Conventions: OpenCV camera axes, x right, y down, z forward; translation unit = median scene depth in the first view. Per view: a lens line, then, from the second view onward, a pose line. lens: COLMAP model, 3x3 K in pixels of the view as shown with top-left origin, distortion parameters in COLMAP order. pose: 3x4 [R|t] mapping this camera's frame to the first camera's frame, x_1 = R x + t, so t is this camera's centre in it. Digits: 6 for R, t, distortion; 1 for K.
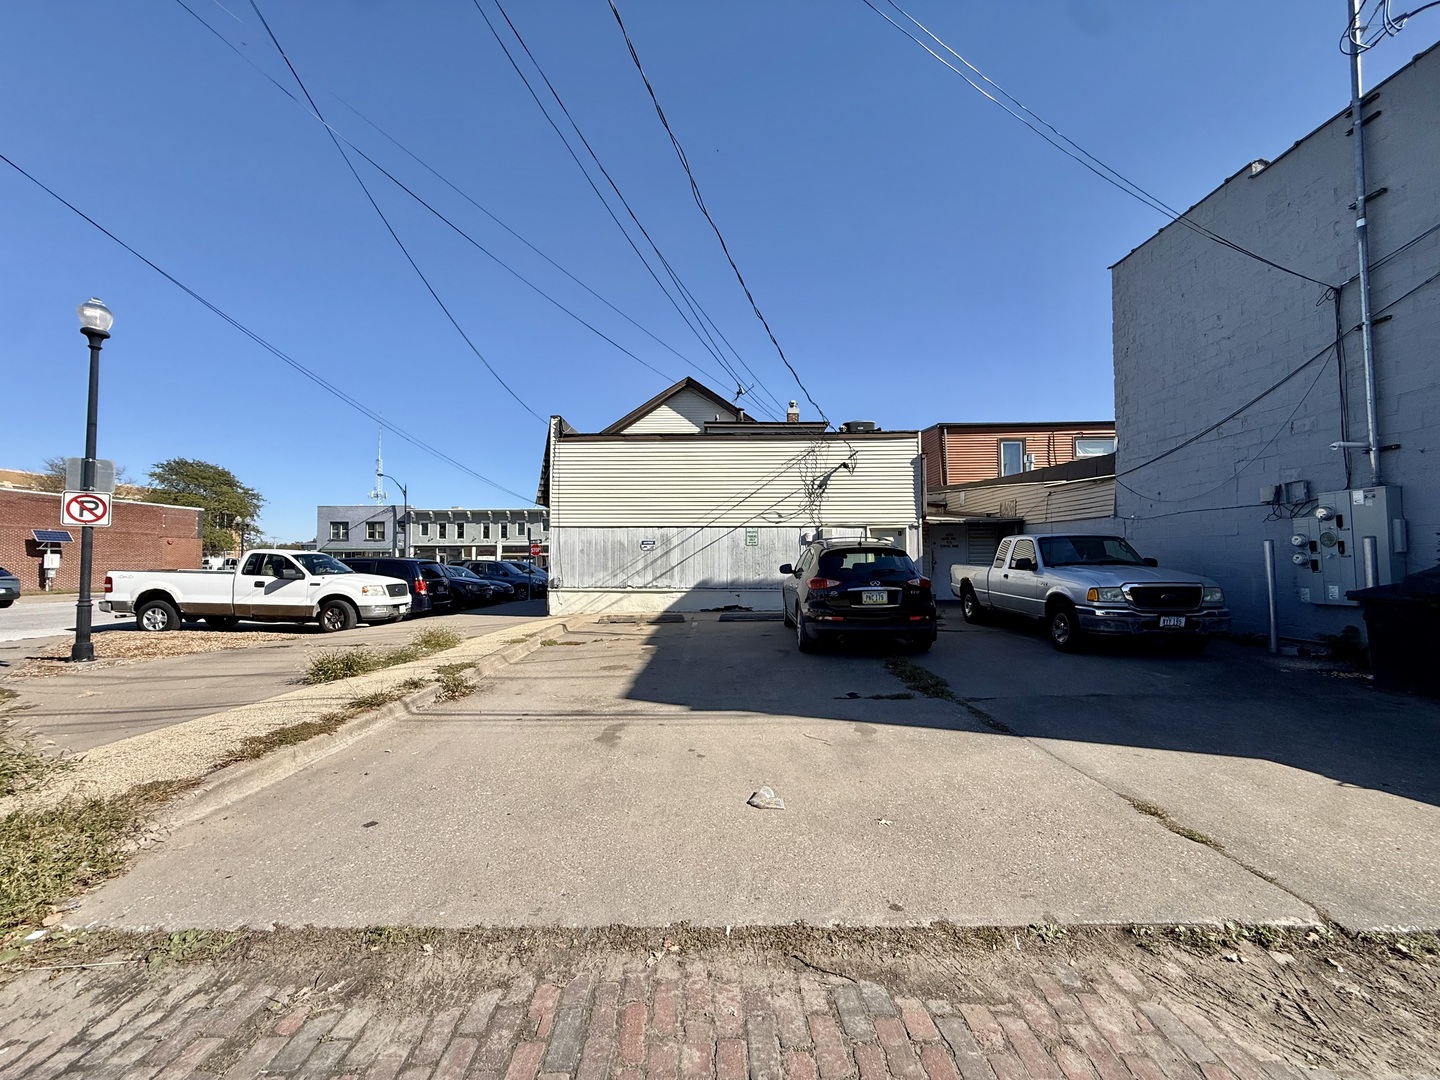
lens RADIAL K [[575.0, 0, 718.3], [0, 575.0, 539.0], [0, 0, 1]] dist [0.000520, -0.000002]
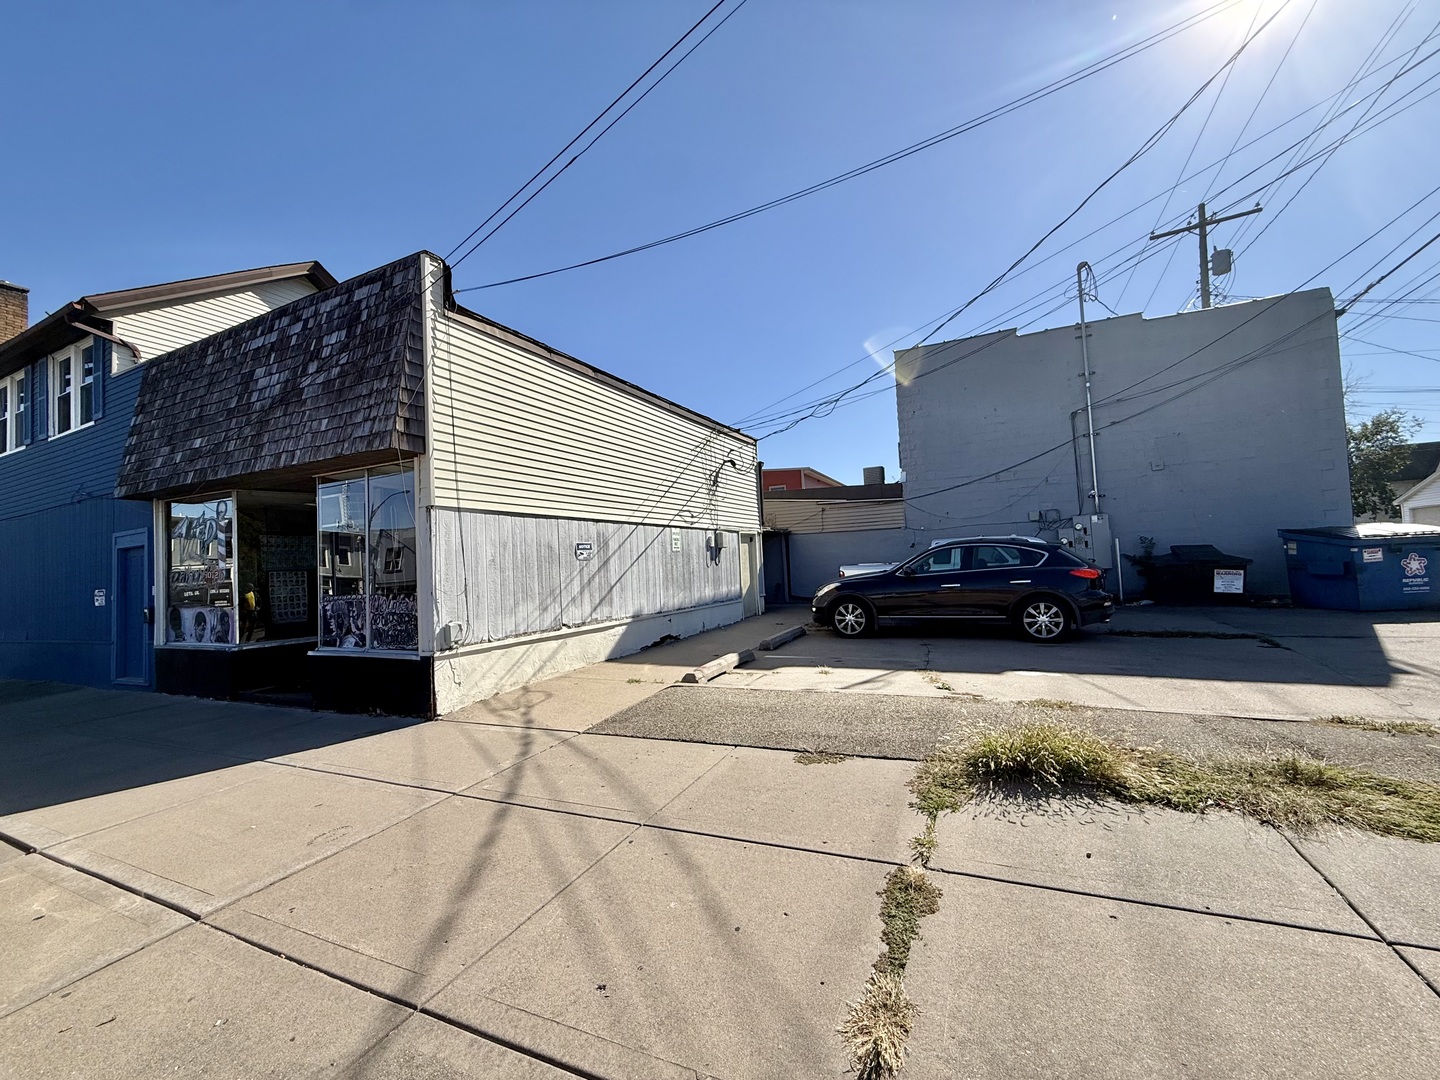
lens RADIAL K [[575.0, 0, 716.9], [0, 575.0, 539.2], [0, 0, 1]] dist [0.000520, -0.000002]
pose [[0.421876, 0.023208, 0.906356, -0.593156], [0.016432, 0.999312, -0.033236, 0.020331], [-0.906504, 0.028915, 0.421205, 0.635033]]
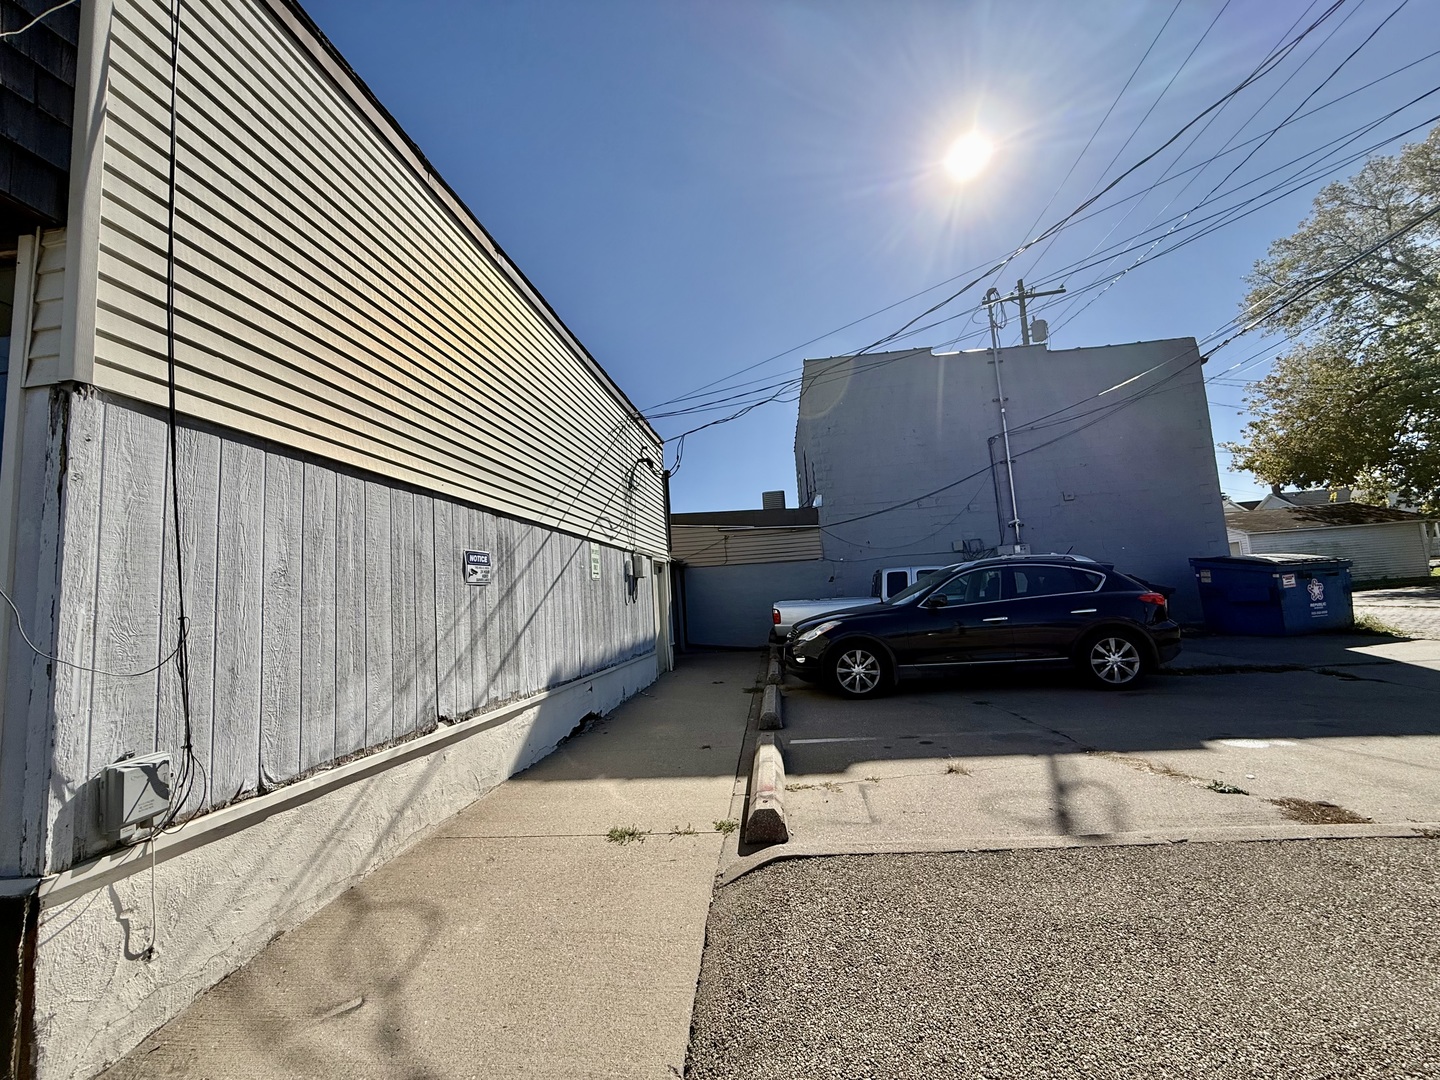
lens RADIAL K [[575.0, 0, 718.5], [0, 575.0, 540.4], [0, 0, 1]] dist [0.000520, -0.000002]
pose [[0.097218, 0.103328, 0.989885, -0.408982], [0.032270, 0.993746, -0.106900, 0.033128], [-0.994740, 0.042336, 0.093276, 0.848201]]
